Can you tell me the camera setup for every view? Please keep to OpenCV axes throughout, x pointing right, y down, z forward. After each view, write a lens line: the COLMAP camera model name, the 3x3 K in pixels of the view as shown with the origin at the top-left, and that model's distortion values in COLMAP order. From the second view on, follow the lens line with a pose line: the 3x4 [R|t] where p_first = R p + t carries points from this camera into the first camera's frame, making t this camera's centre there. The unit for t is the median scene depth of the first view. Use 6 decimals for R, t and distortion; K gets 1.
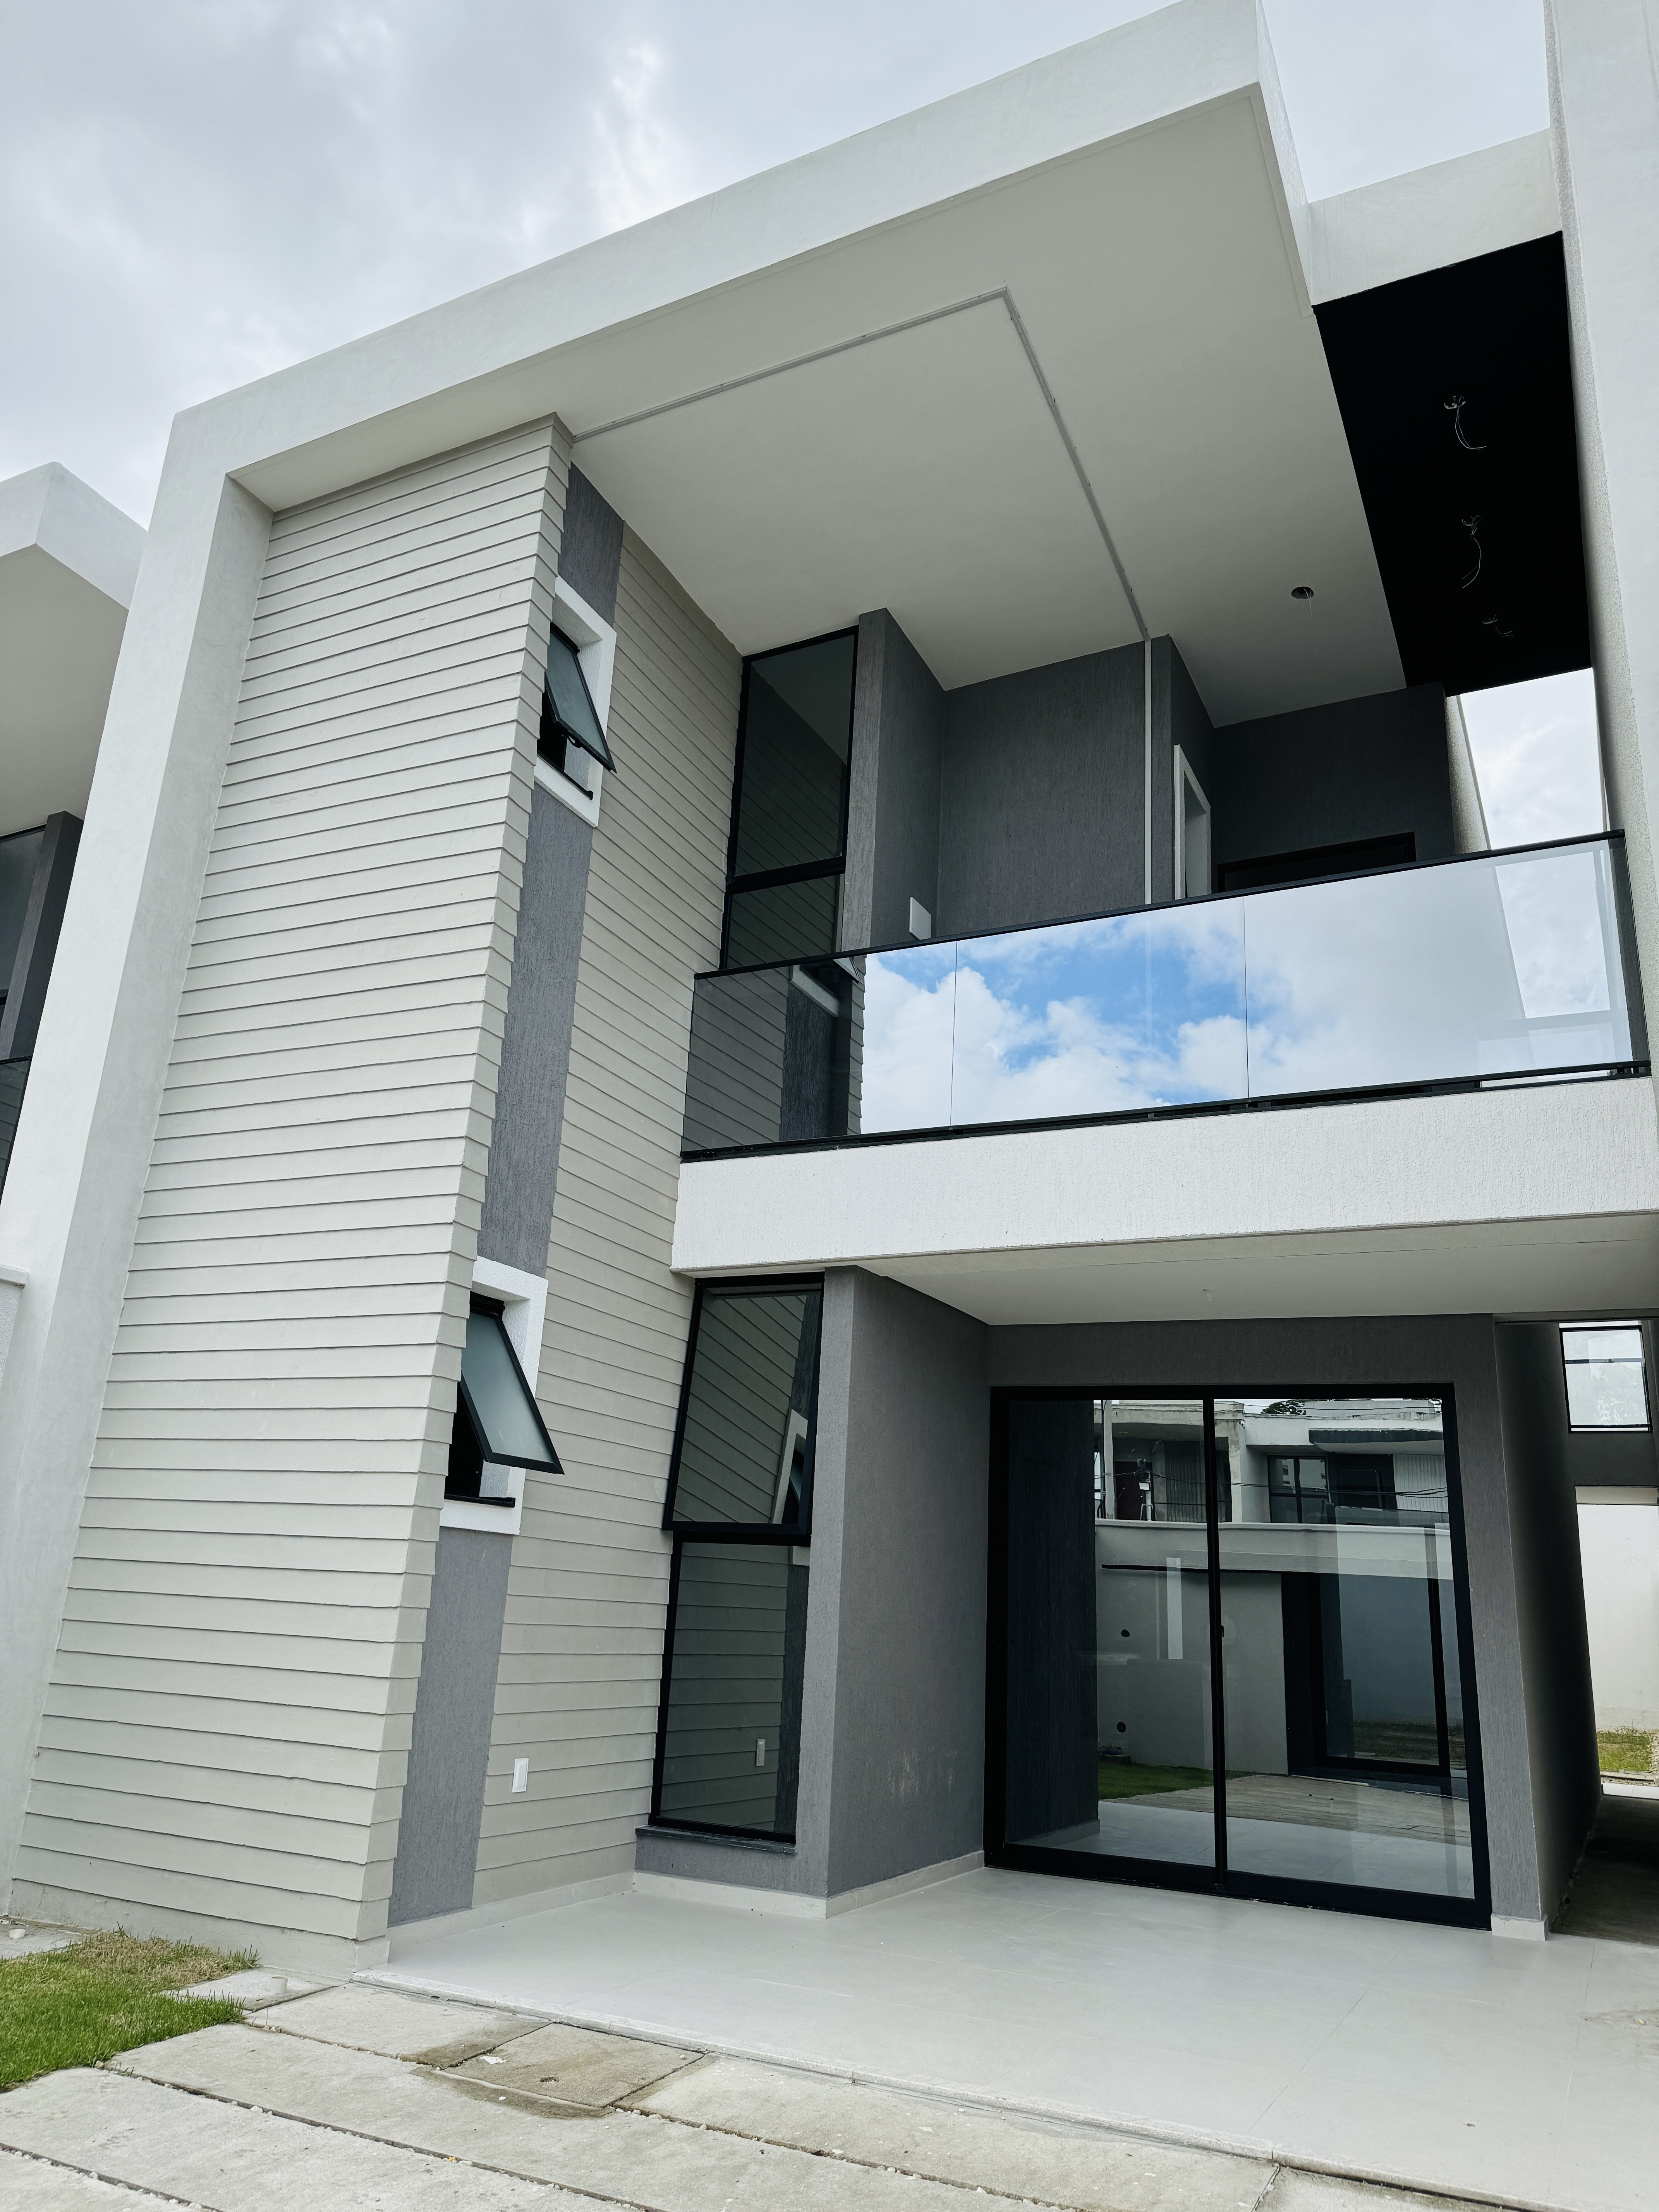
lens RADIAL K [[1545.9, 0, 829.7], [0, 1545.9, 1119.8], [0, 0, 1]] dist [0.054082, -0.065473]
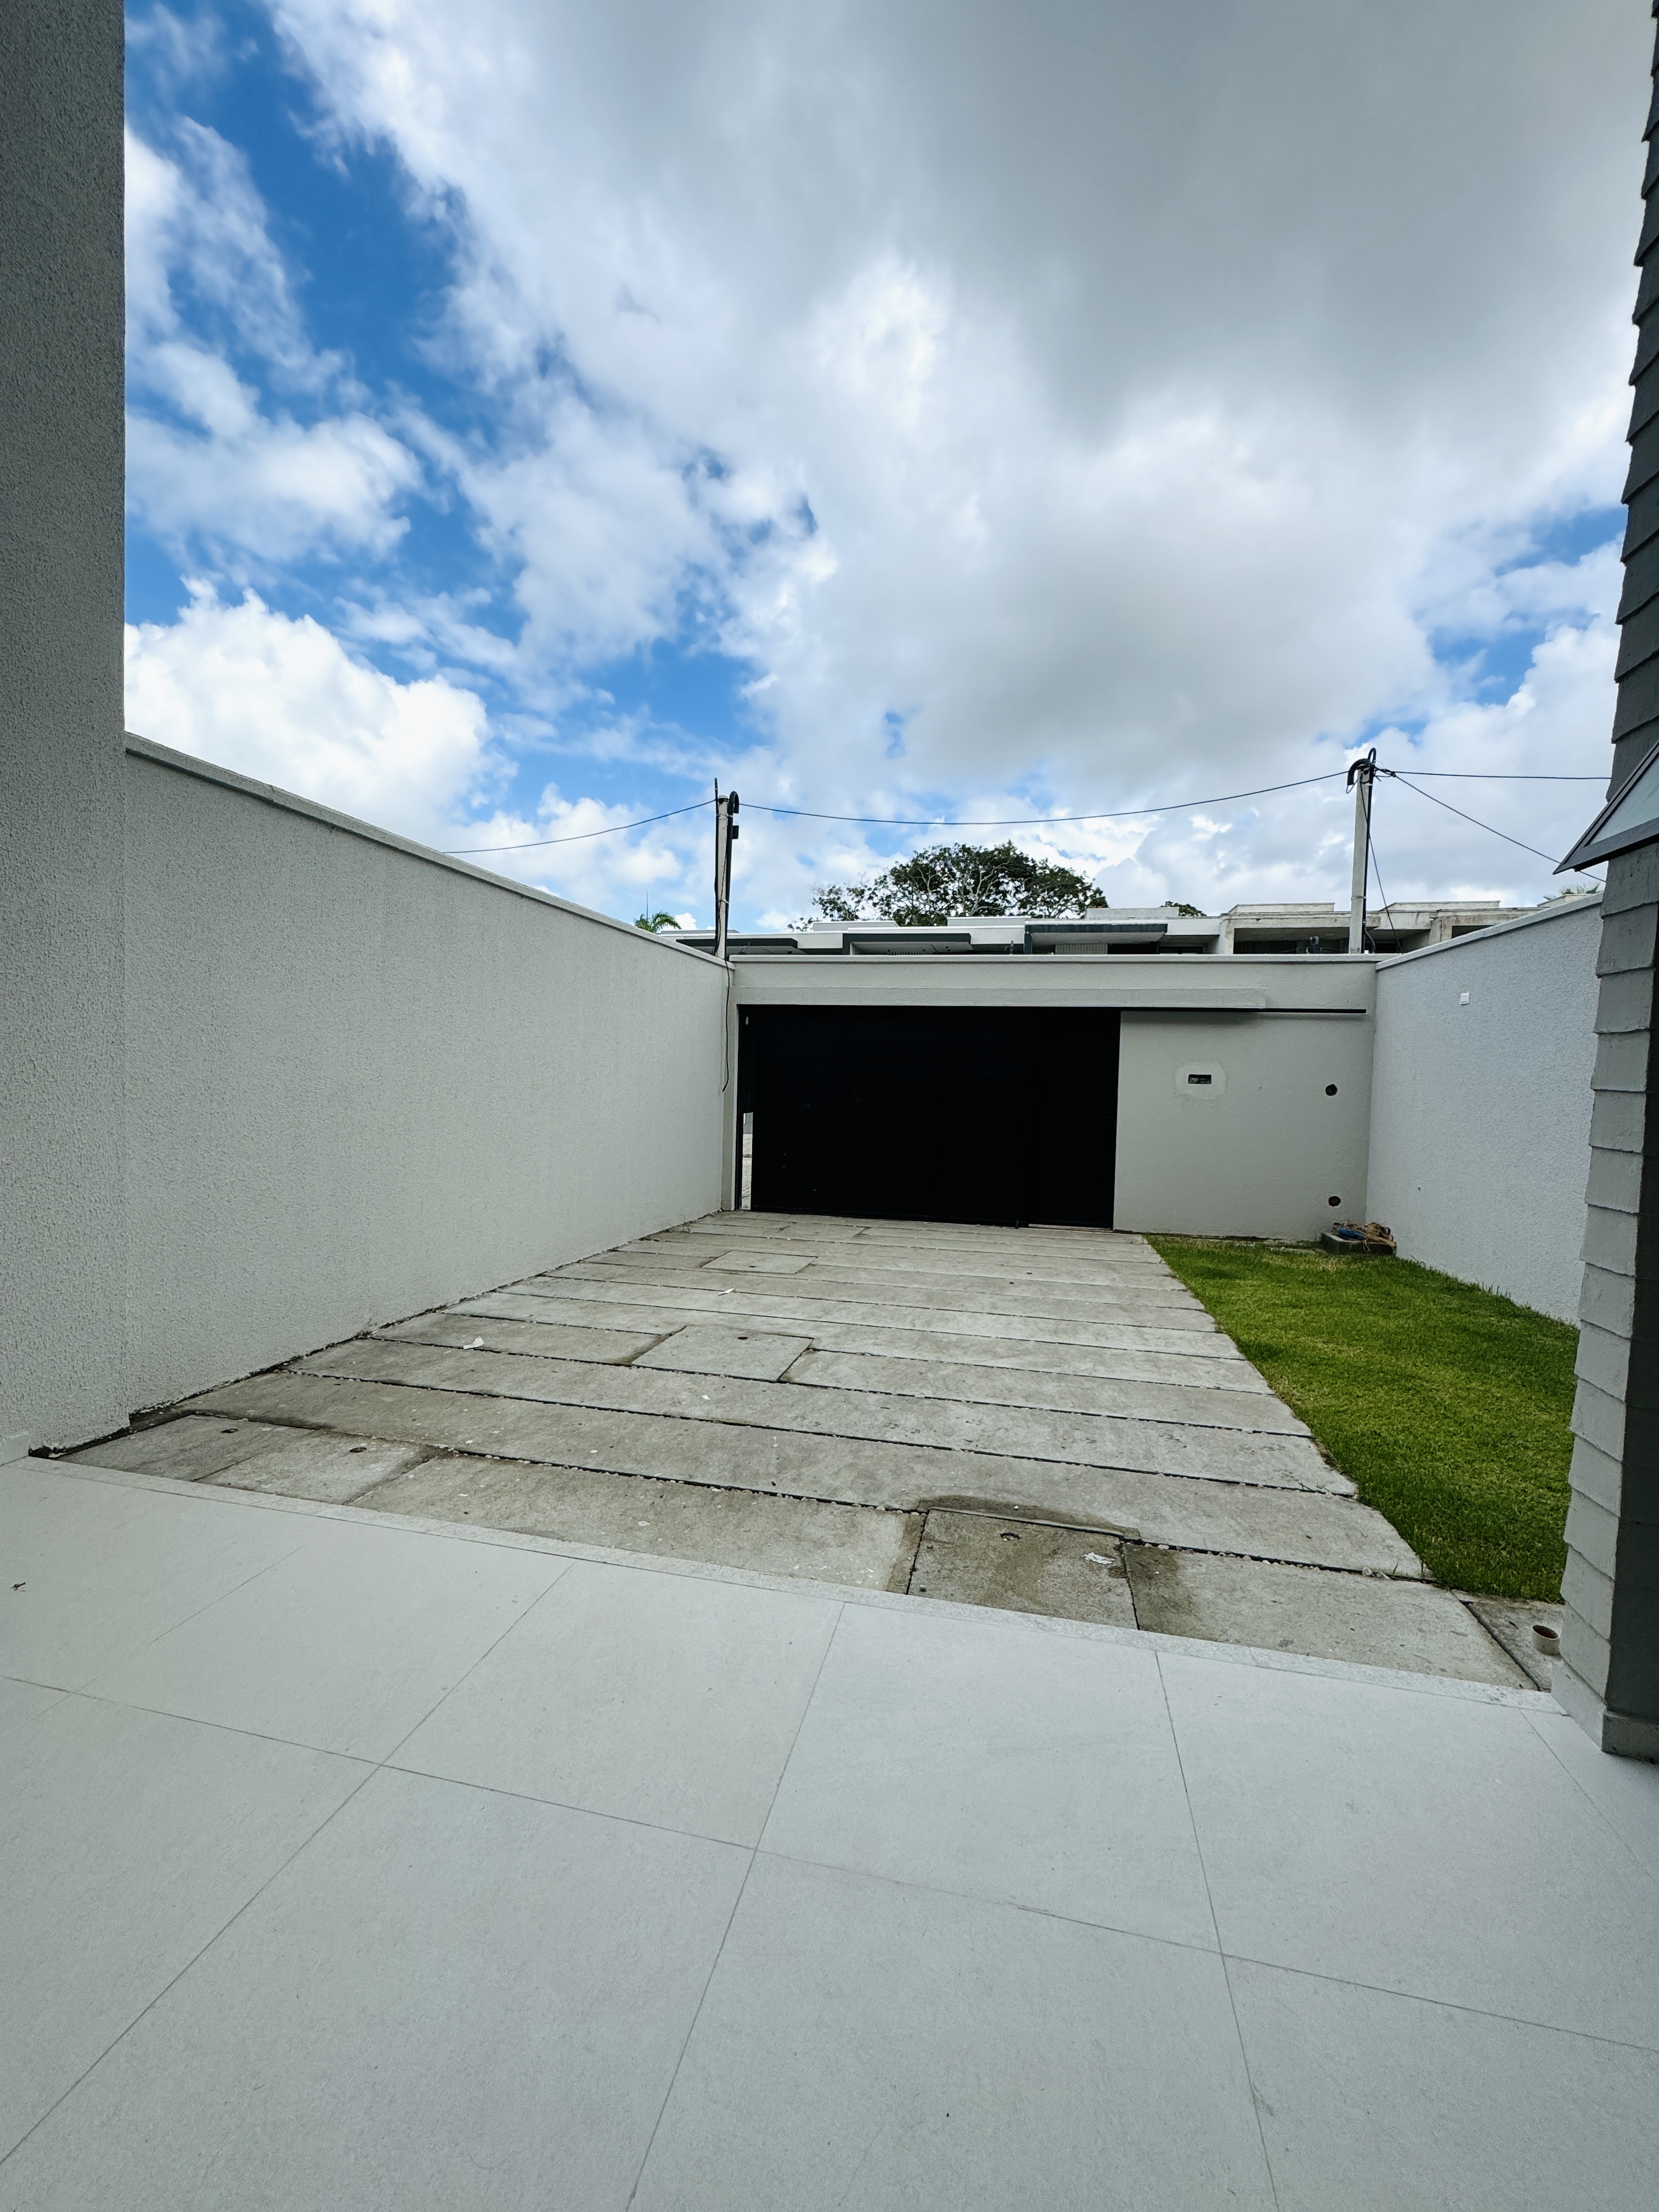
lens RADIAL K [[881.1, 0, 831.6], [0, 881.1, 1107.7], [0, 0, 1]] dist [-0.002962, 0.000621]
pose [[-0.968673, -0.067173, -0.239081, 0.058092], [-0.000511, 0.963260, -0.268570, 0.302184], [0.248338, -0.260034, -0.933119, 0.968938]]
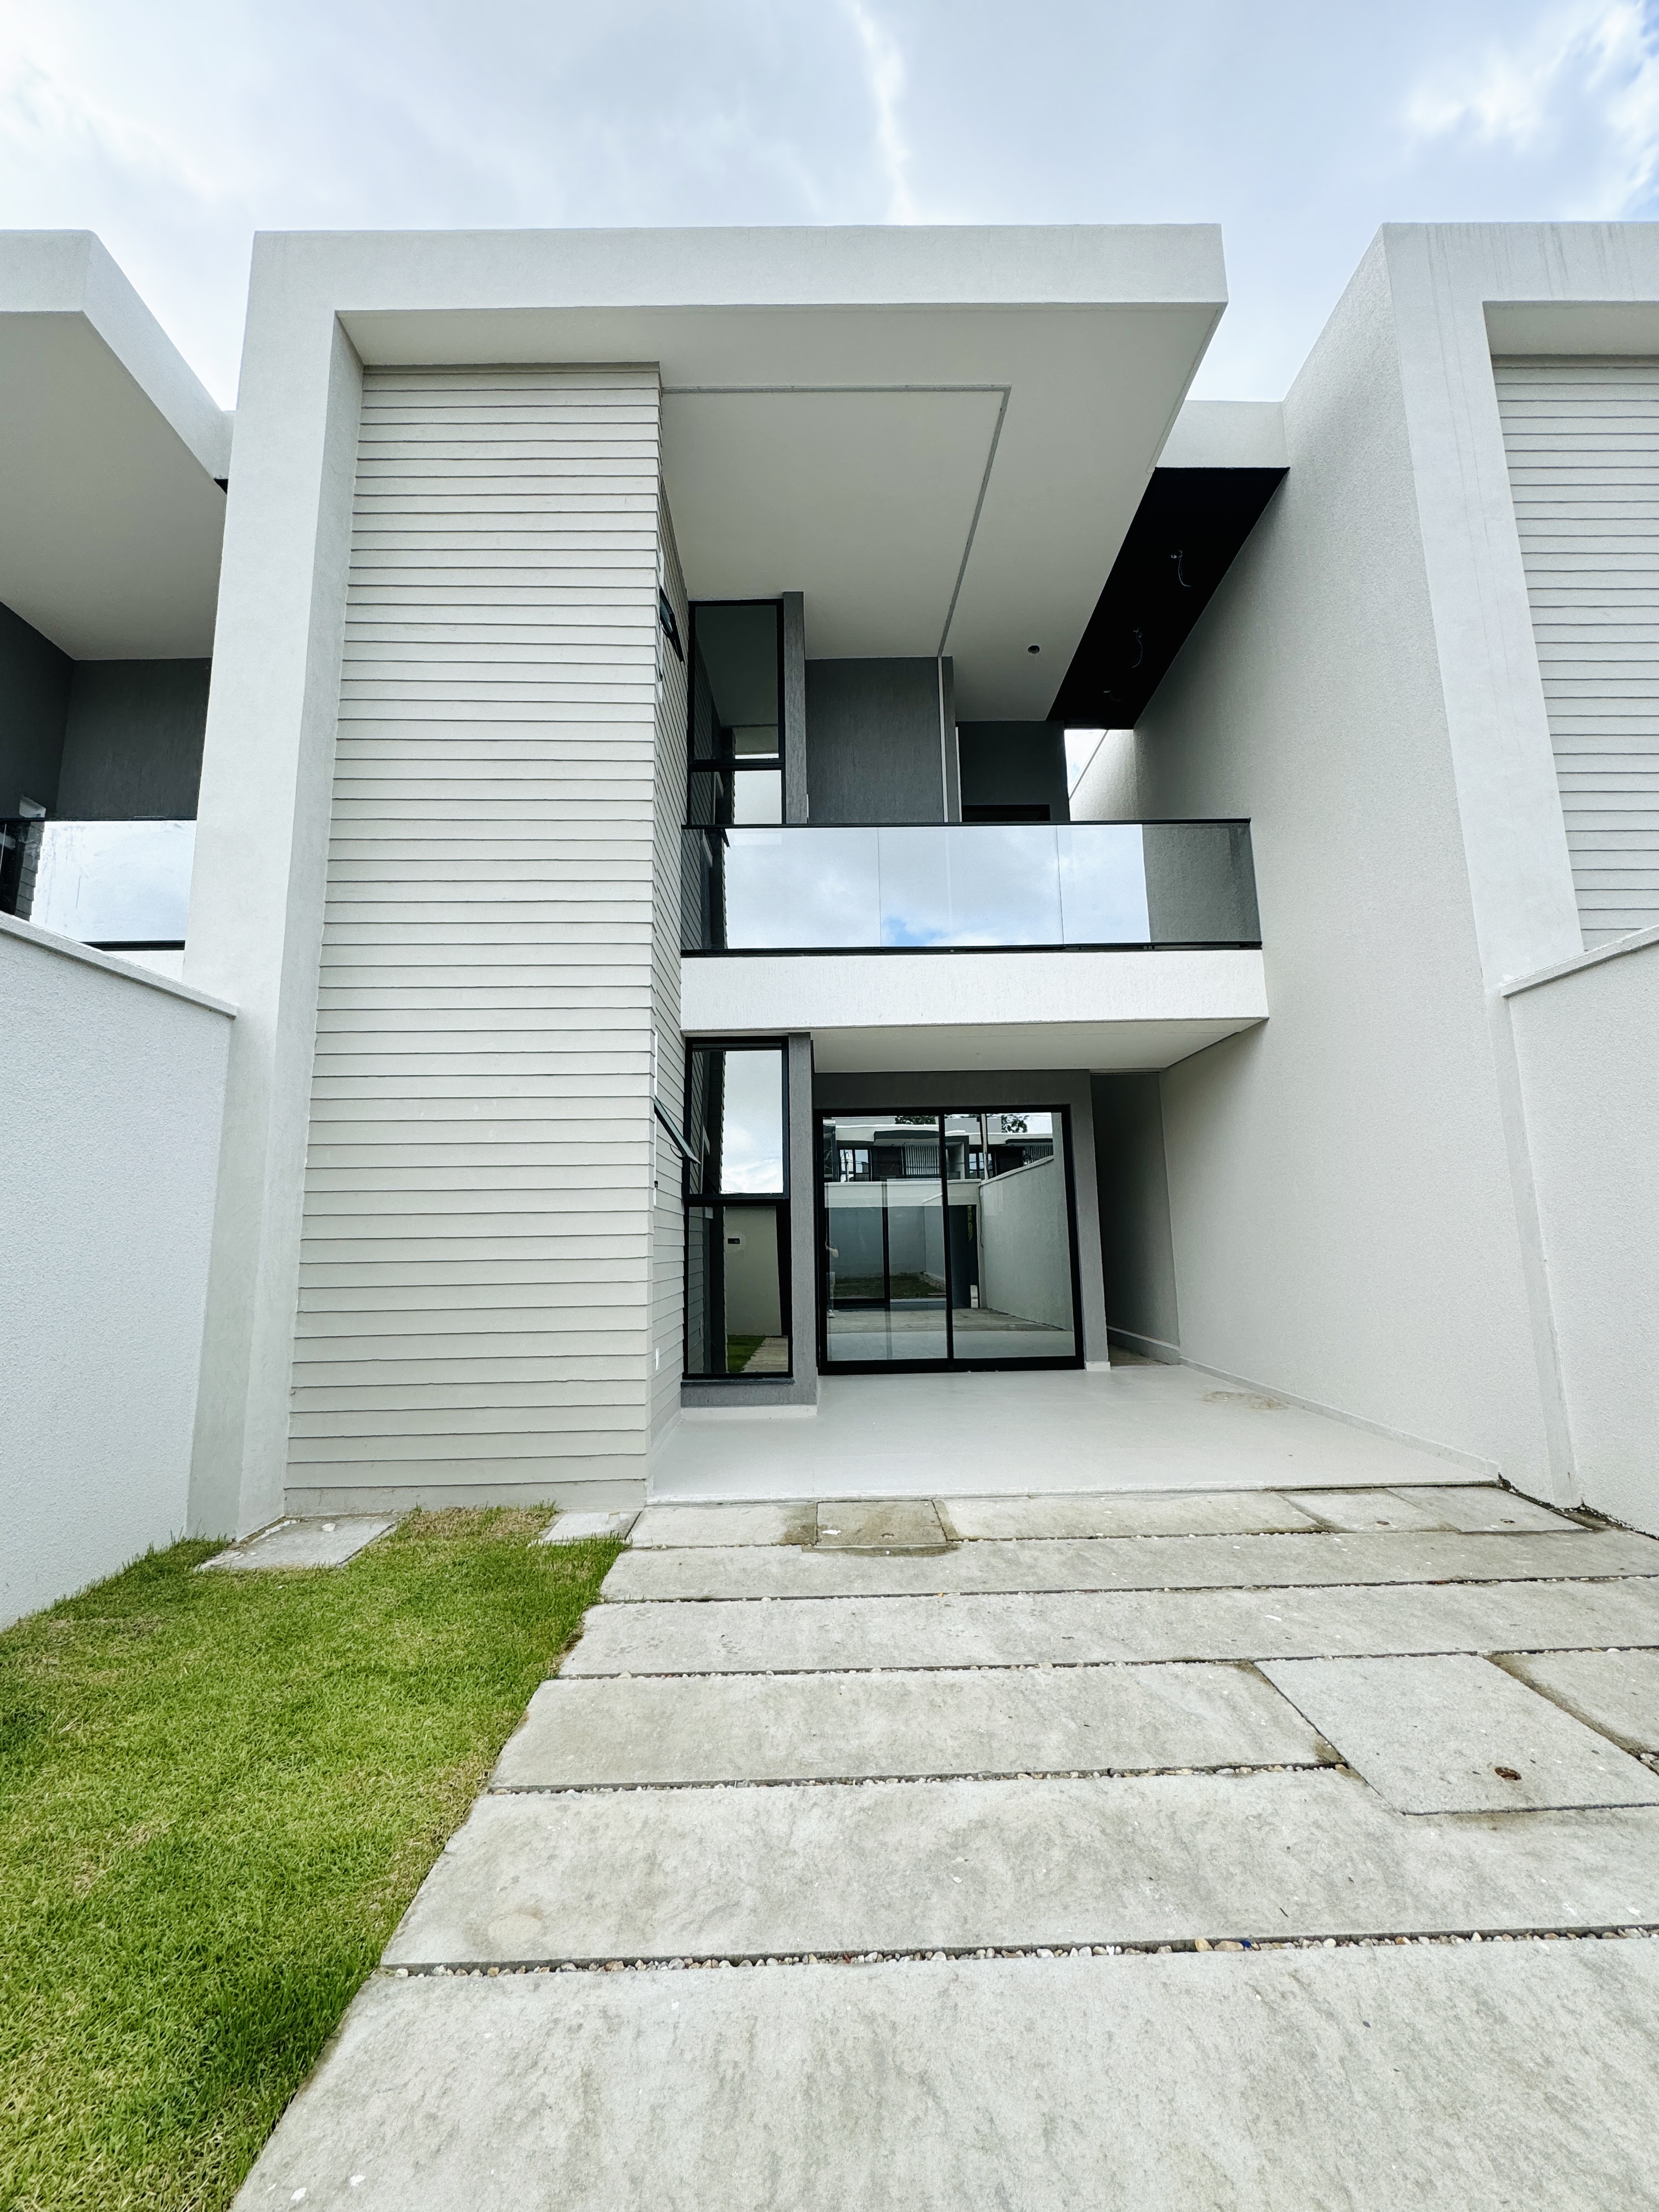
lens RADIAL K [[881.1, 0, 831.6], [0, 881.1, 1107.7], [0, 0, 1]] dist [-0.002962, 0.000621]
pose [[0.888391, -0.000120, 0.459087, -0.386480], [-0.075042, 0.986512, 0.145472, 0.040281], [-0.452912, -0.163687, 0.876400, 0.195257]]
